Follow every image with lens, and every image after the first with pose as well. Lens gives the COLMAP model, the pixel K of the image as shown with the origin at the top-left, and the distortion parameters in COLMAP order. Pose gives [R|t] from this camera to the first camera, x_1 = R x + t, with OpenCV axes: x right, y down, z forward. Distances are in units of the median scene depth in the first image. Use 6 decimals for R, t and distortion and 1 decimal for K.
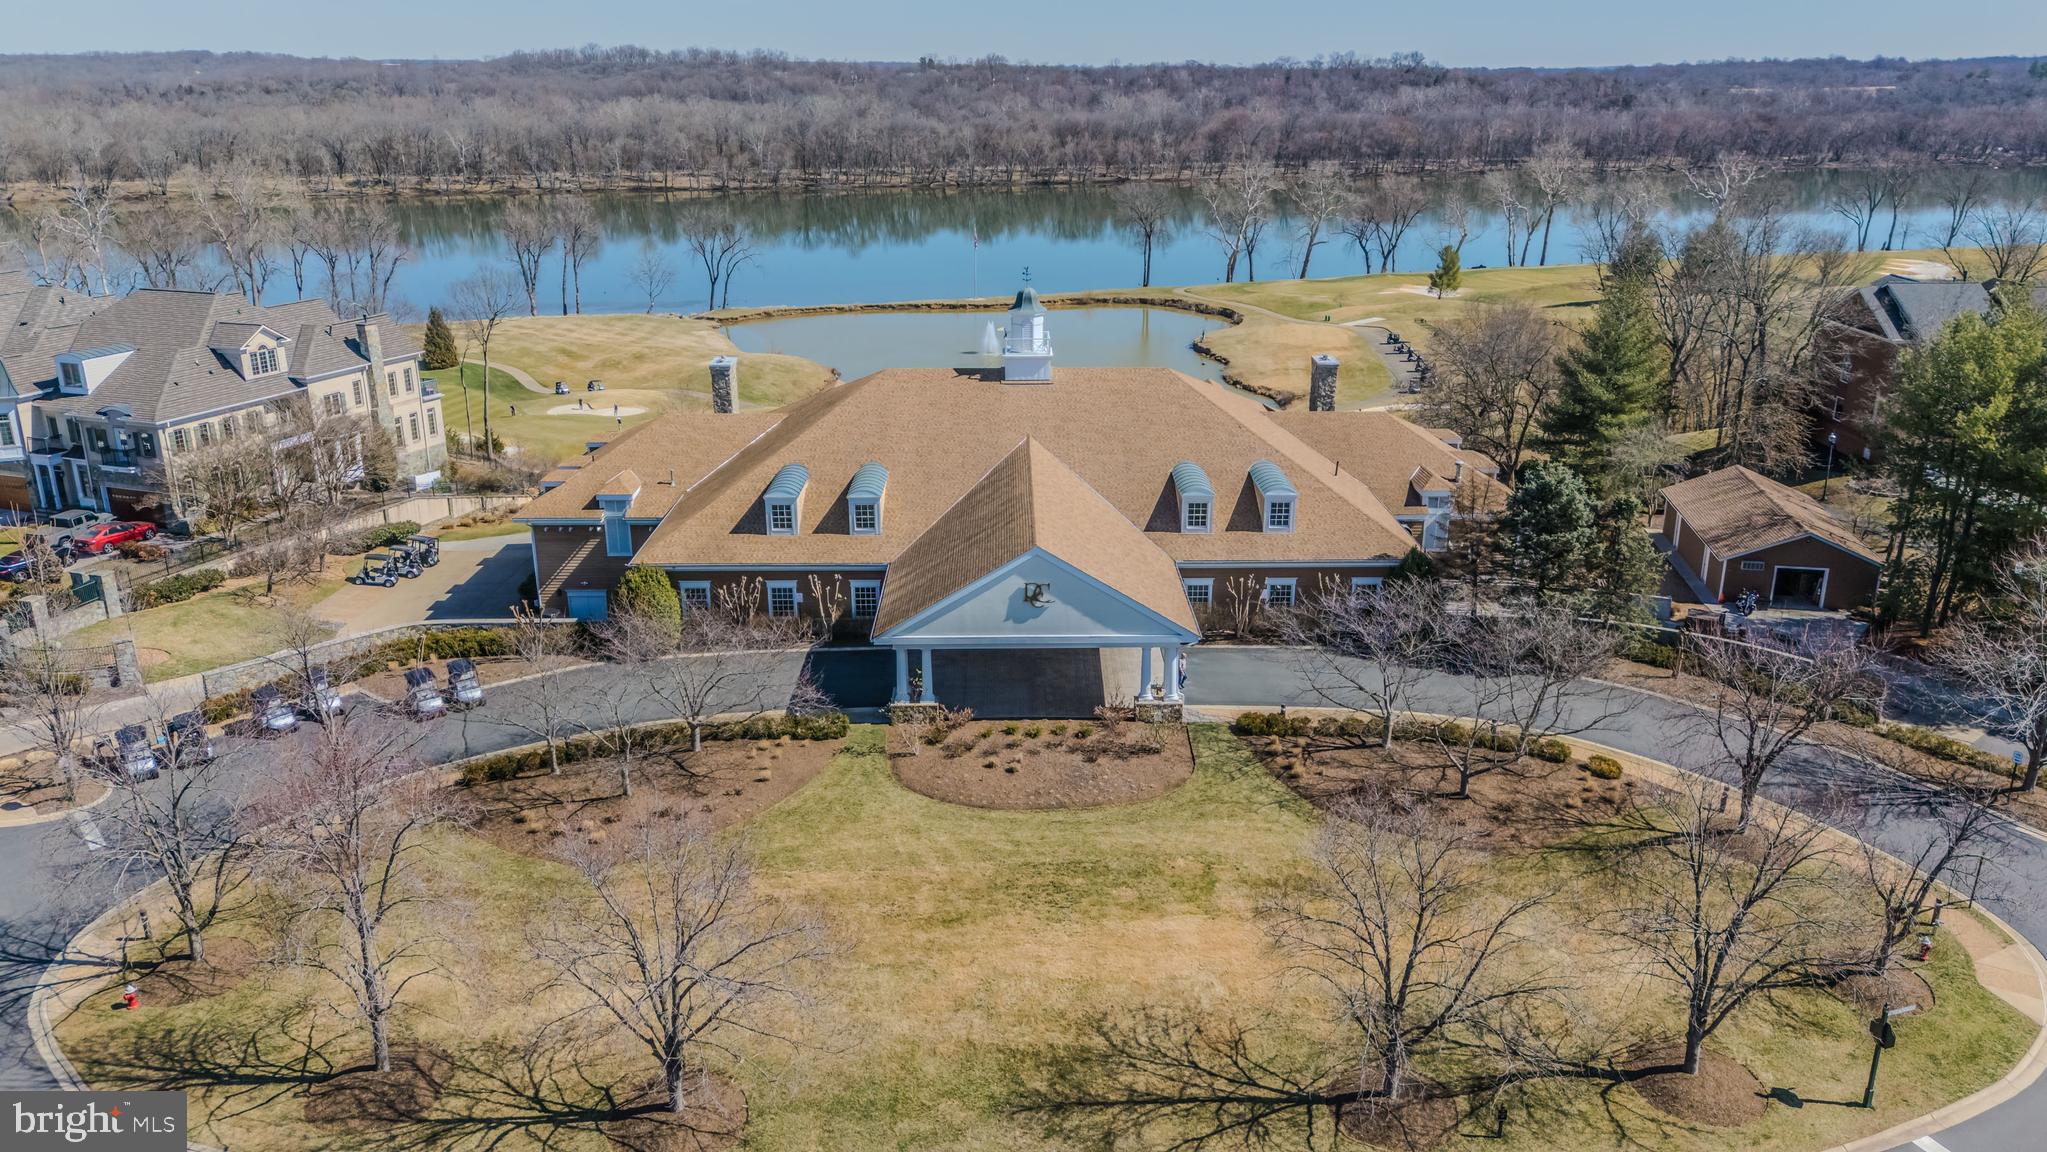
lens RADIAL K [[1500.6, 0, 1022.2], [0, 1500.6, 569.9], [0, 0, 1]] dist [0.080298, -0.082710]
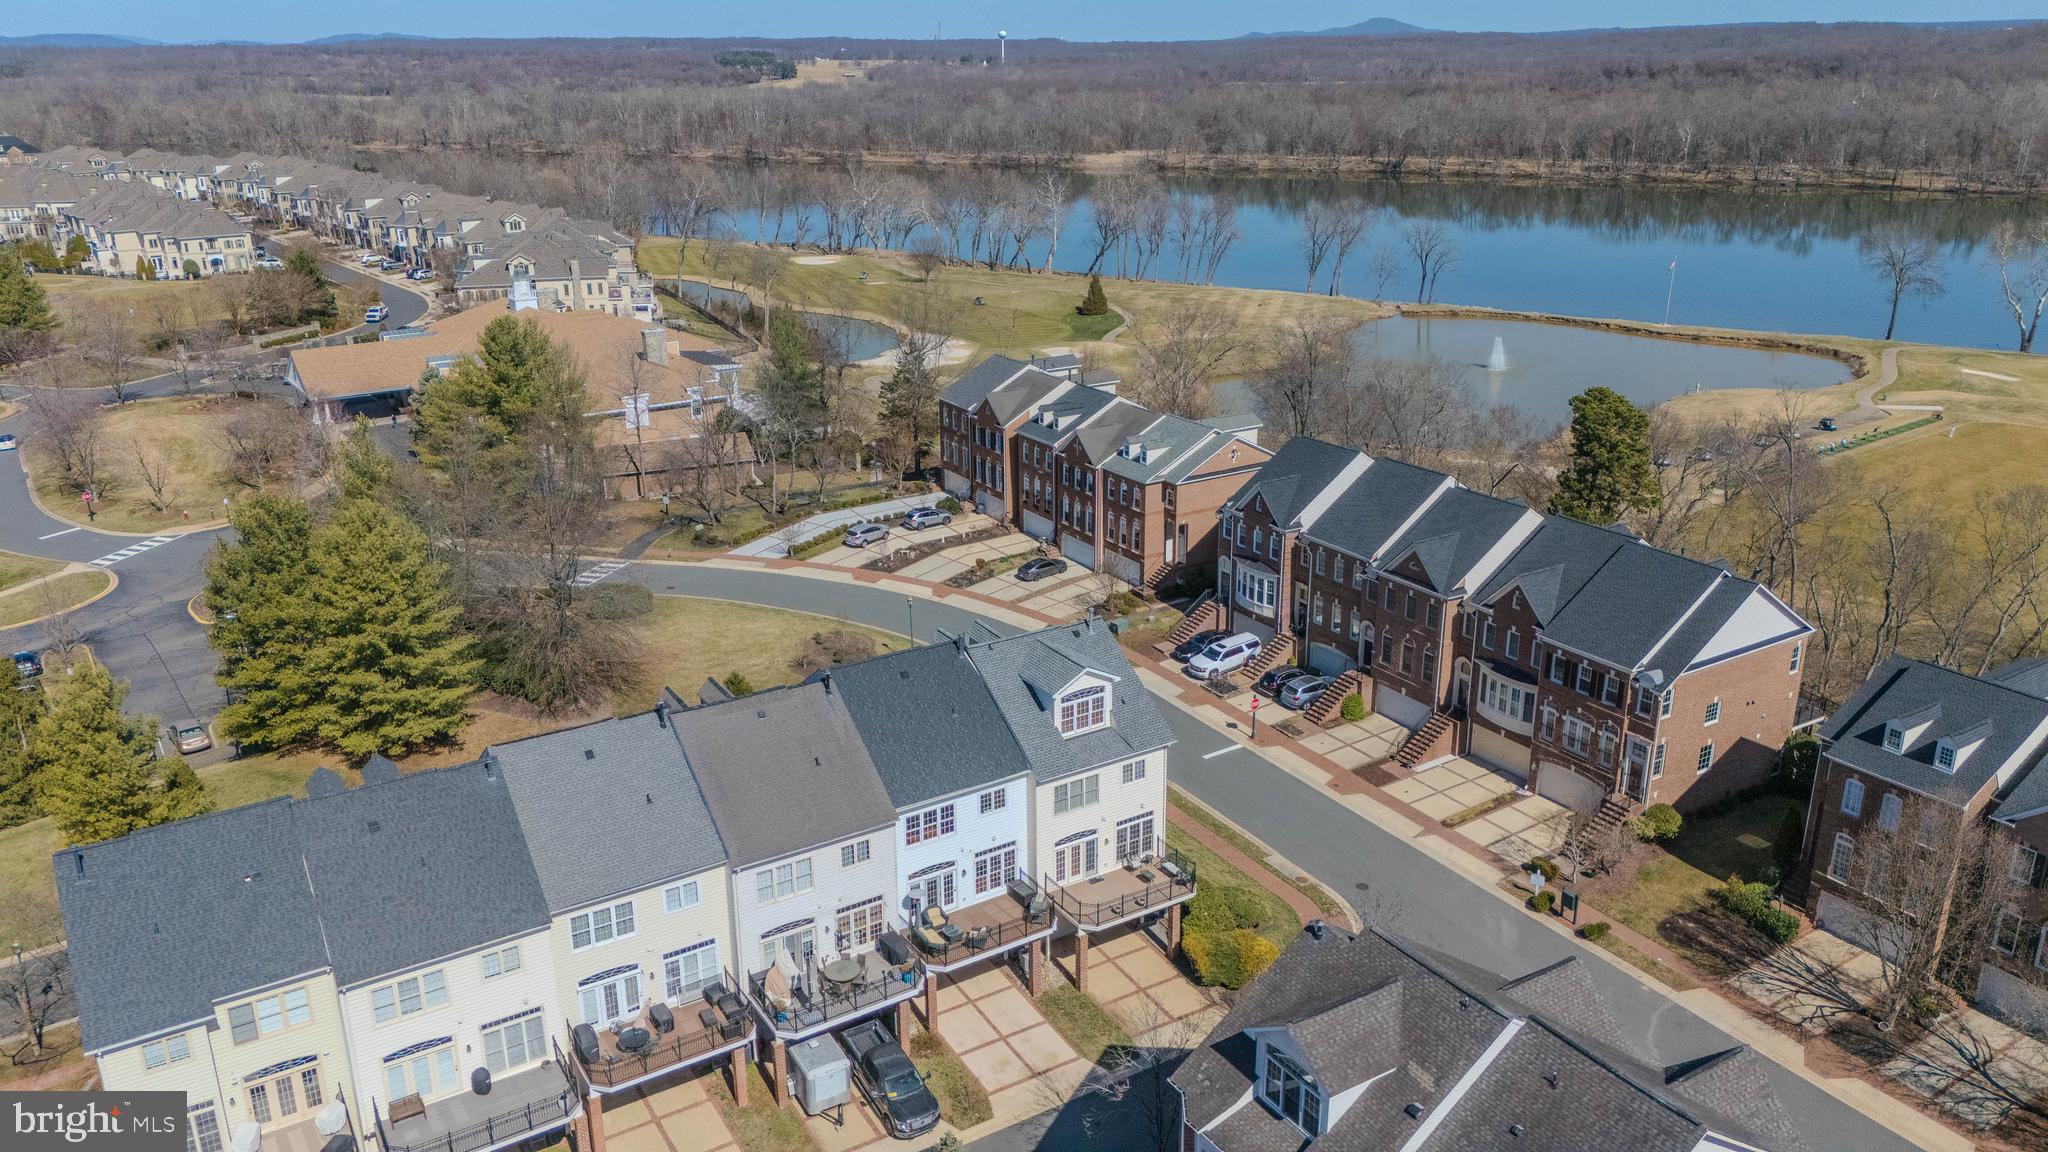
lens RADIAL K [[1501.4, 0, 1030.4], [0, 1501.4, 568.3], [0, 0, 1]] dist [0.080298, -0.082710]
pose [[0.561128, 0.265031, -0.784152, 0.267073], [-0.248160, 0.957640, 0.146088, -0.032918], [0.789653, 0.112621, 0.603129, 0.039106]]
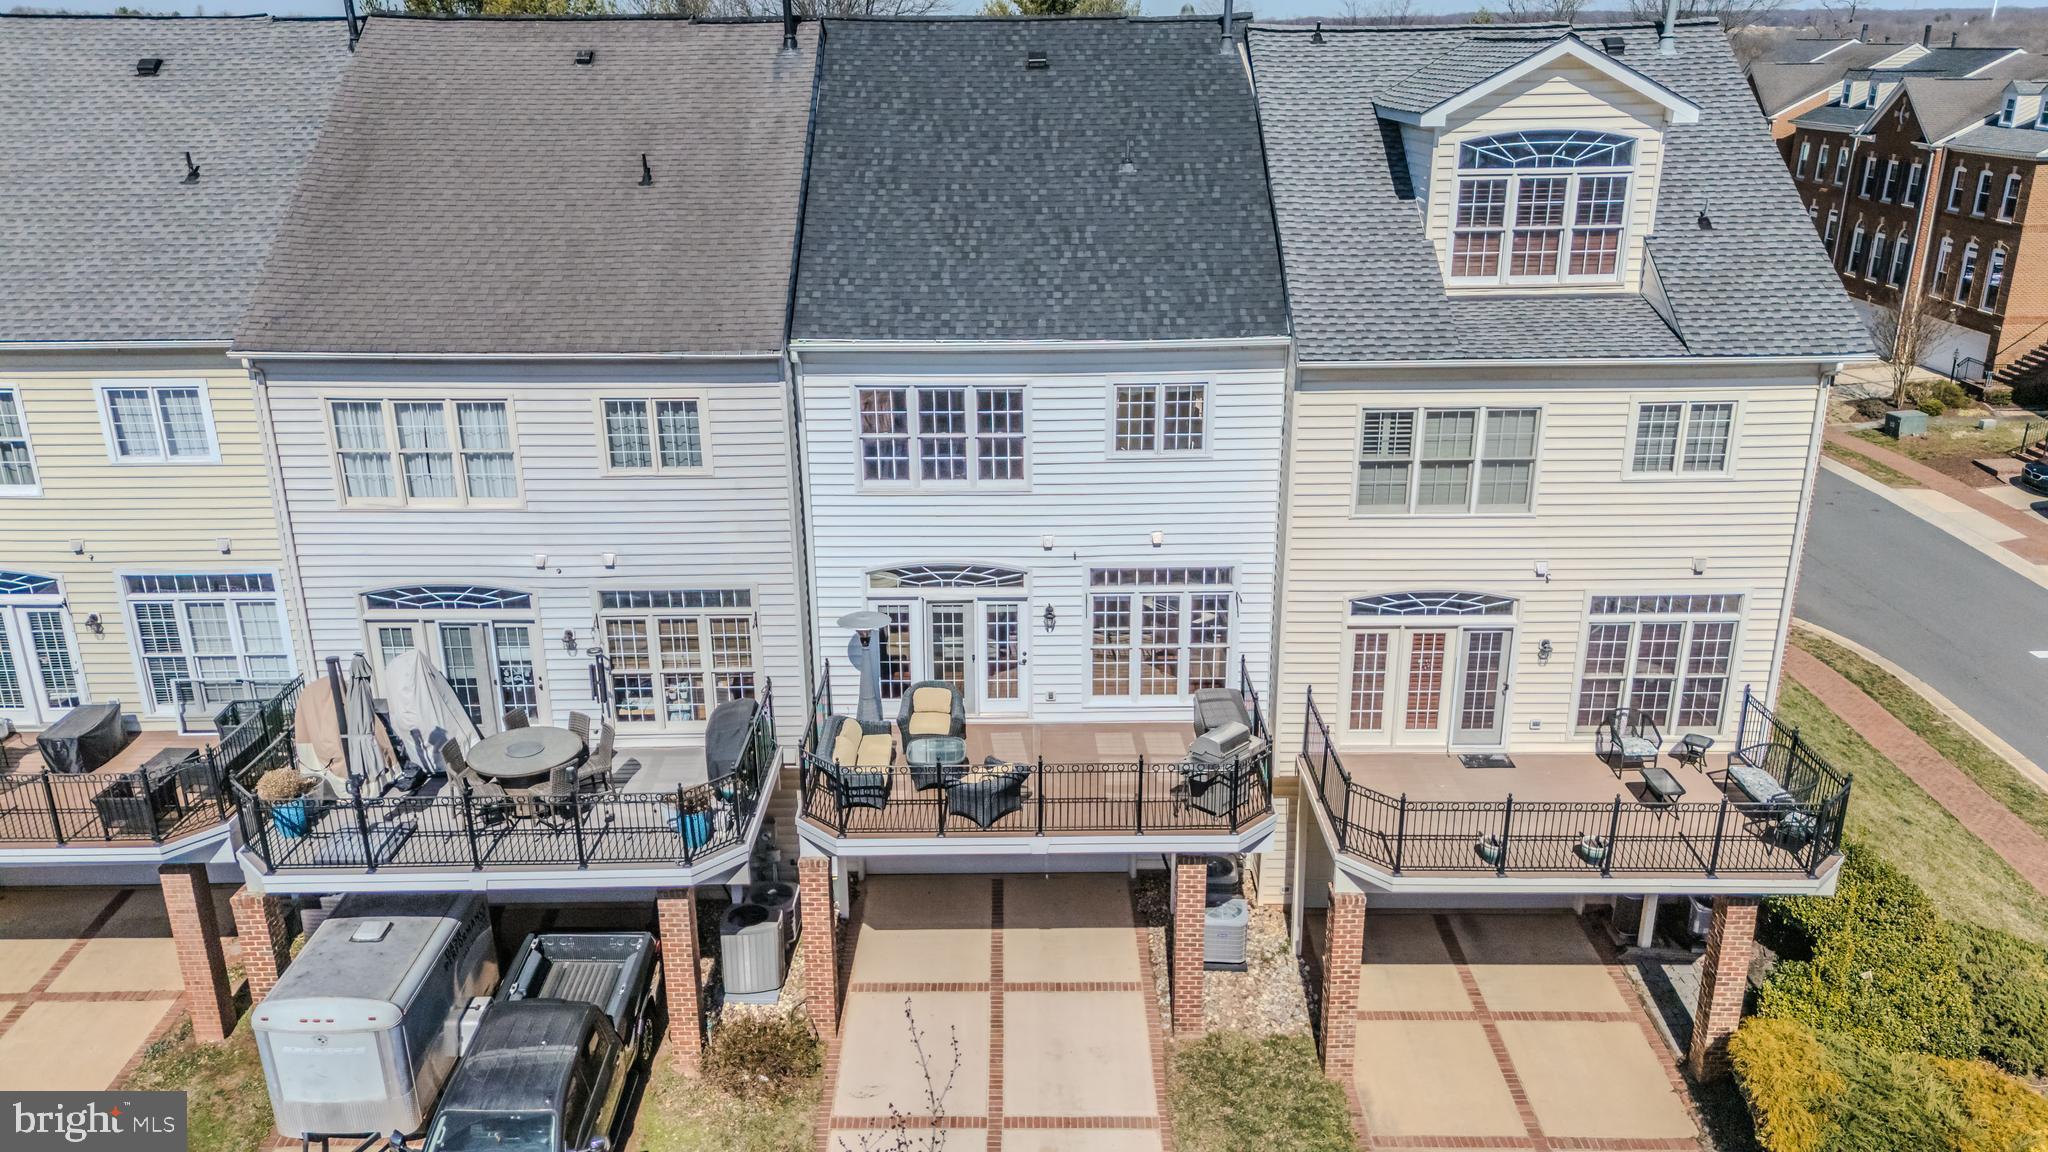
lens RADIAL K [[1501.4, 0, 1028.4], [0, 1501.4, 580.0], [0, 0, 1]] dist [0.080298, -0.082710]
pose [[0.041263, 0.338041, -0.940226, 0.223117], [-0.303987, 0.900664, 0.310477, -0.008974], [0.951782, 0.273005, 0.139925, 0.092715]]
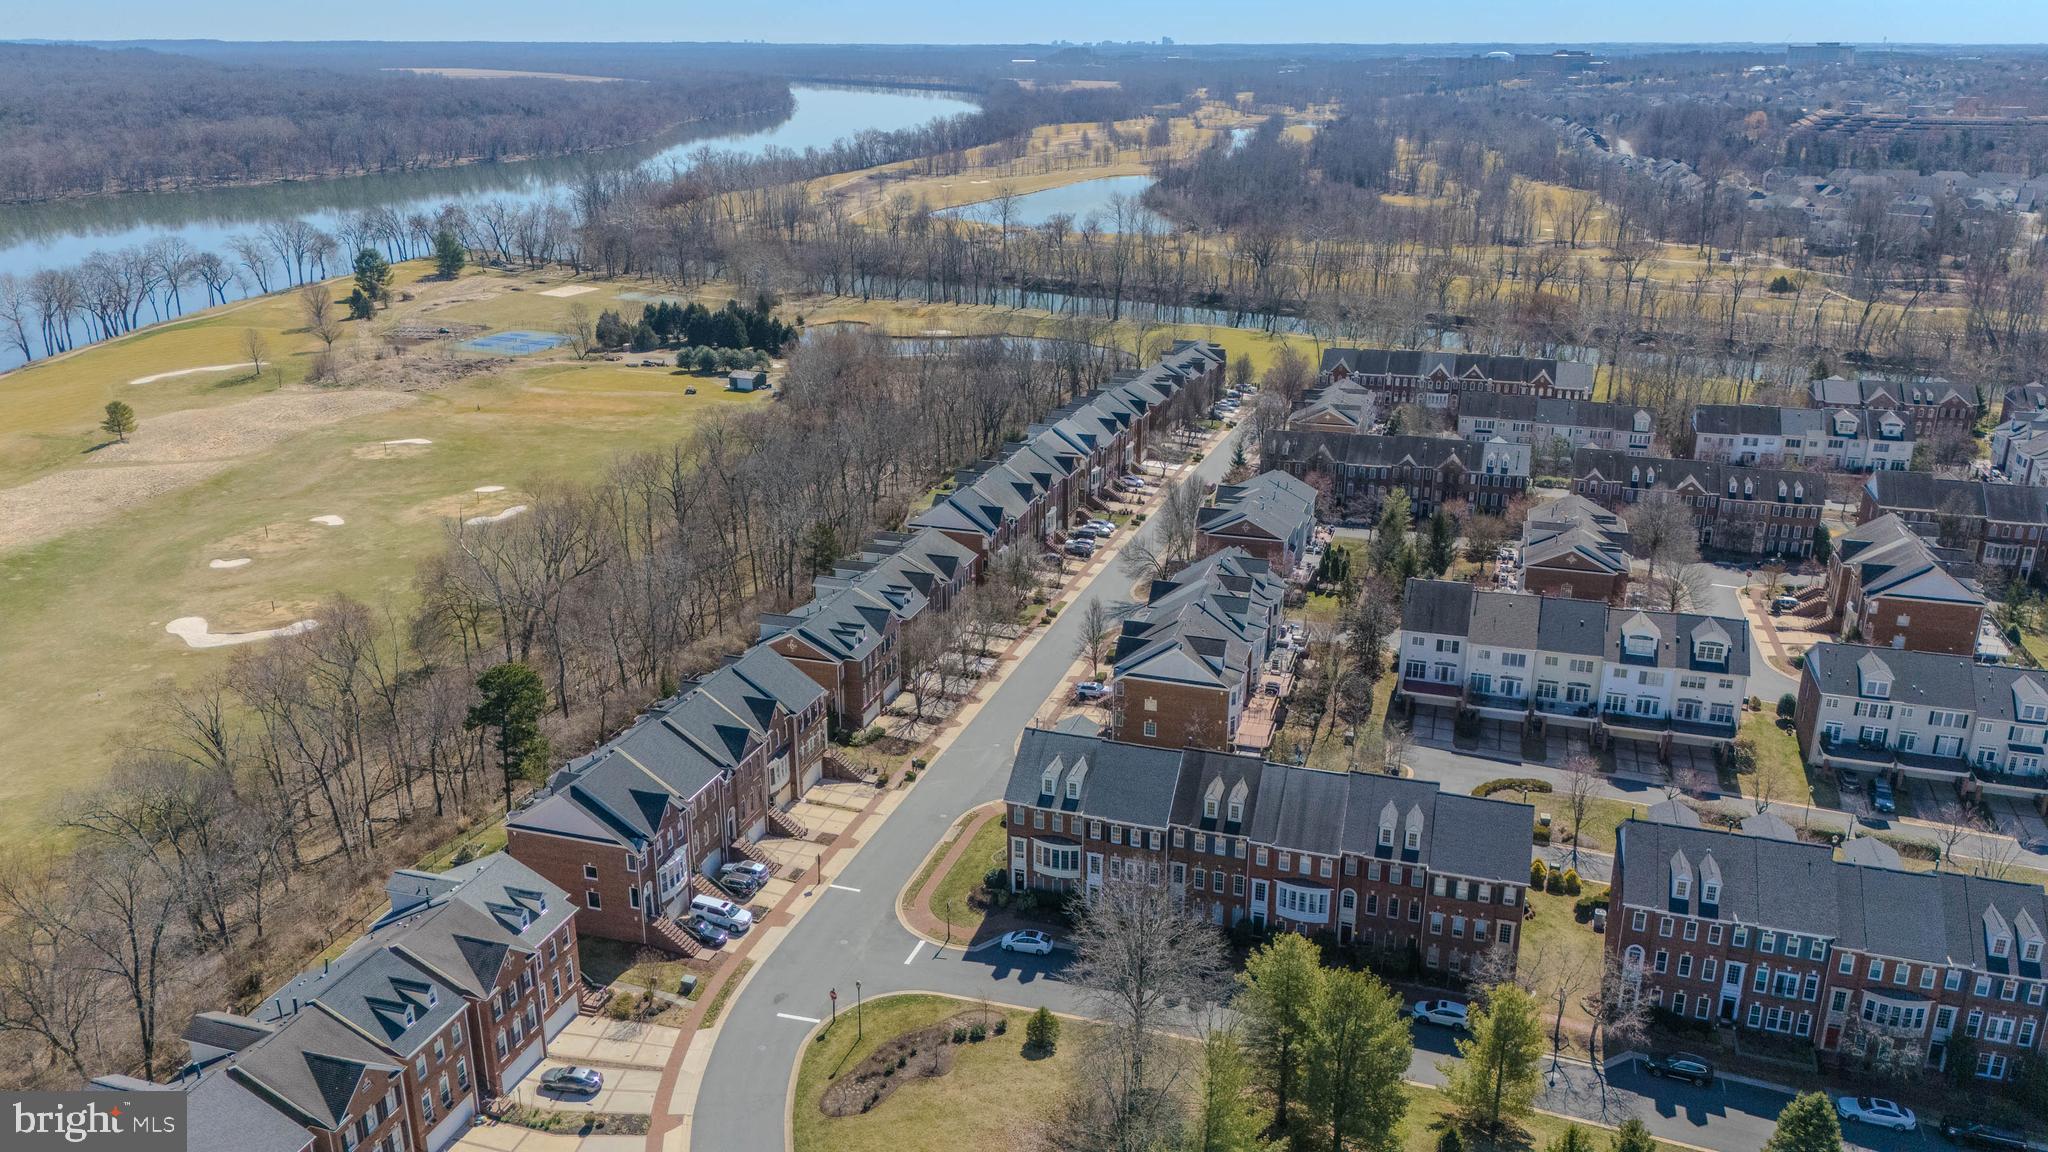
lens RADIAL K [[1501.4, 0, 1039.5], [0, 1501.4, 564.3], [0, 0, 1]] dist [0.080298, -0.082710]
pose [[0.259405, -0.313563, 0.913448, 0.007946], [0.299457, 0.925323, 0.232598, -0.081150], [-0.918169, 0.213201, 0.333932, 0.036490]]
